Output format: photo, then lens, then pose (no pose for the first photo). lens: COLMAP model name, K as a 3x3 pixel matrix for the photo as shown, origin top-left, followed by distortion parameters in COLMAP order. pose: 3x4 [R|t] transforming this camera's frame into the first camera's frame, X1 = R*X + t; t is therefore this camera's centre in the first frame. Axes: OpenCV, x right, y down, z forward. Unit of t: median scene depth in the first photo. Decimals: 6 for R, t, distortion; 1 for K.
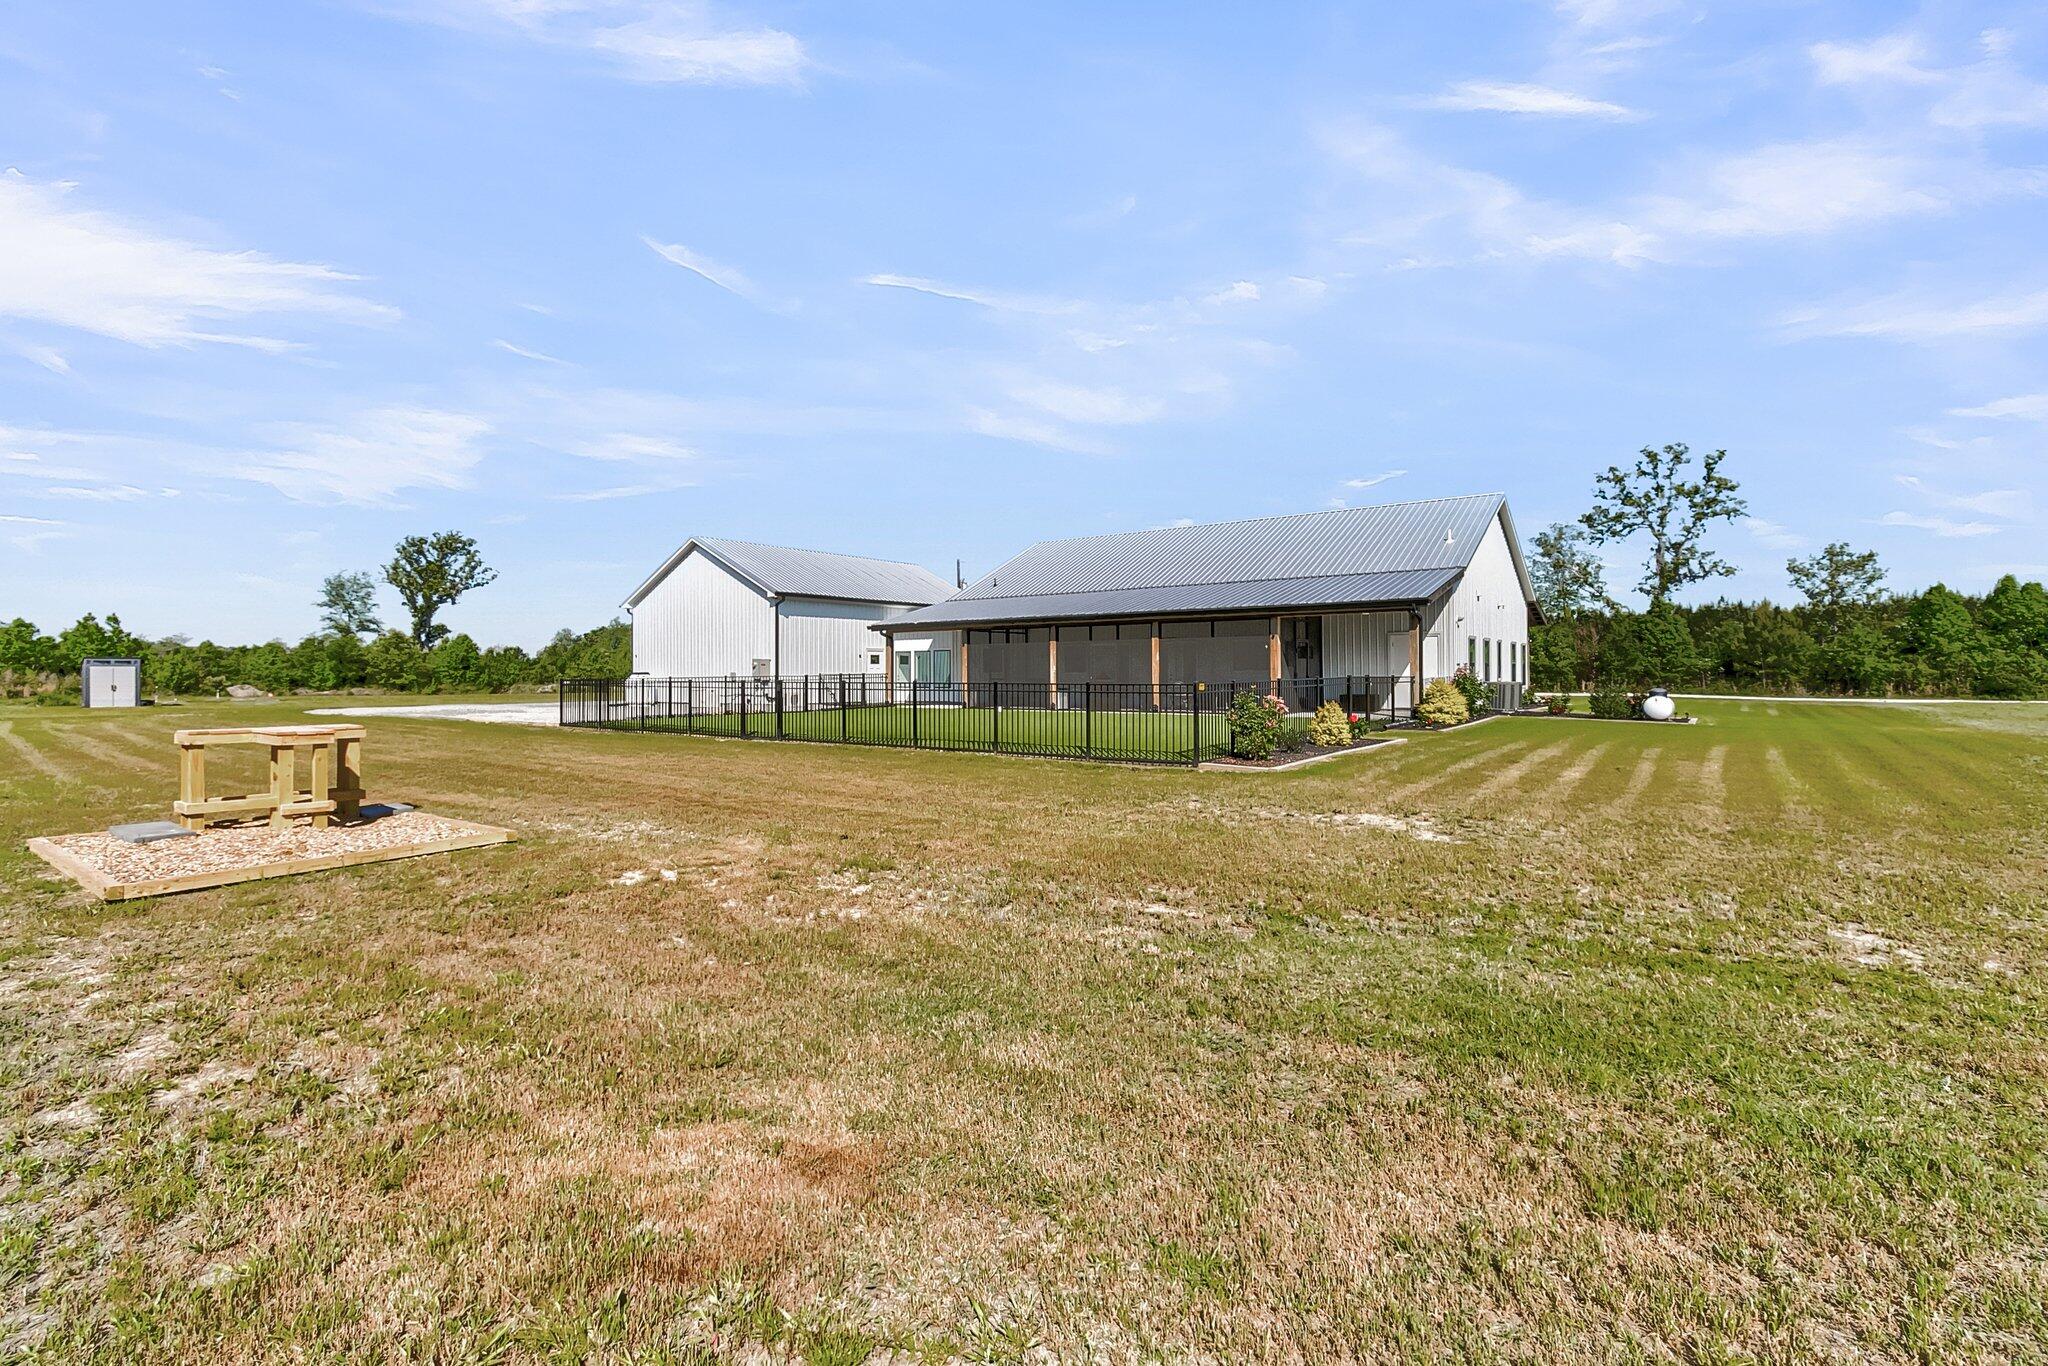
lens RADIAL K [[931.2, 0, 1024.0], [0, 931.2, 683.0], [0, 0, 1]] dist [0.000348, 0.000072]
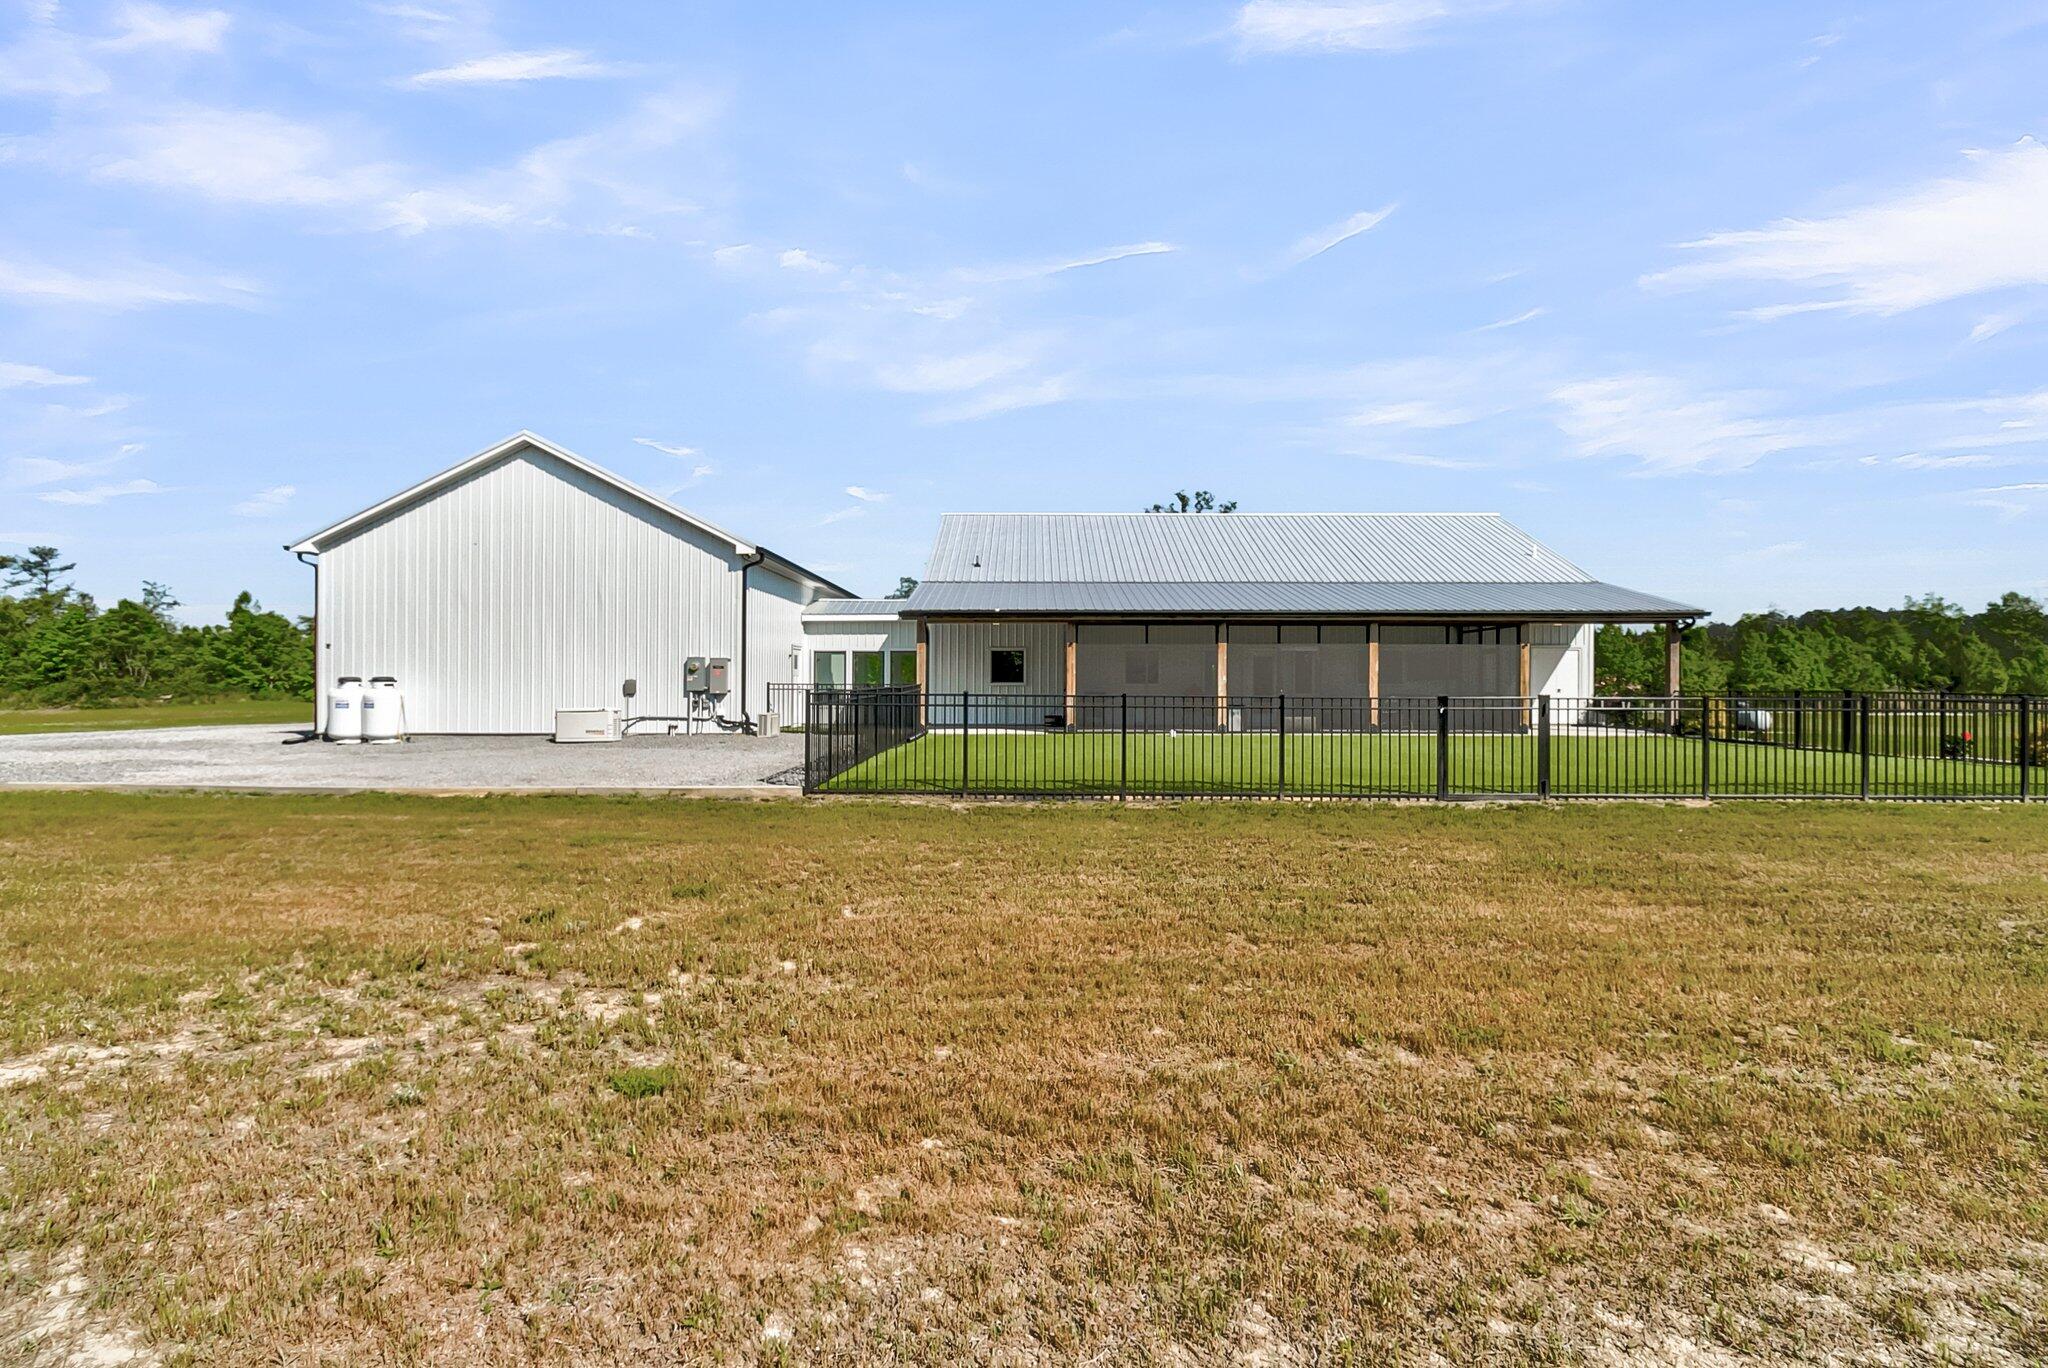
lens RADIAL K [[966.2, 0, 1024.0], [0, 966.2, 684.0], [0, 0, 1]] dist [0.000690, 0.000338]
pose [[0.807650, 0.008338, 0.589604, -0.572461], [-0.002094, 0.999934, -0.011273, -0.001329], [-0.589659, 0.007870, 0.807614, 0.449087]]
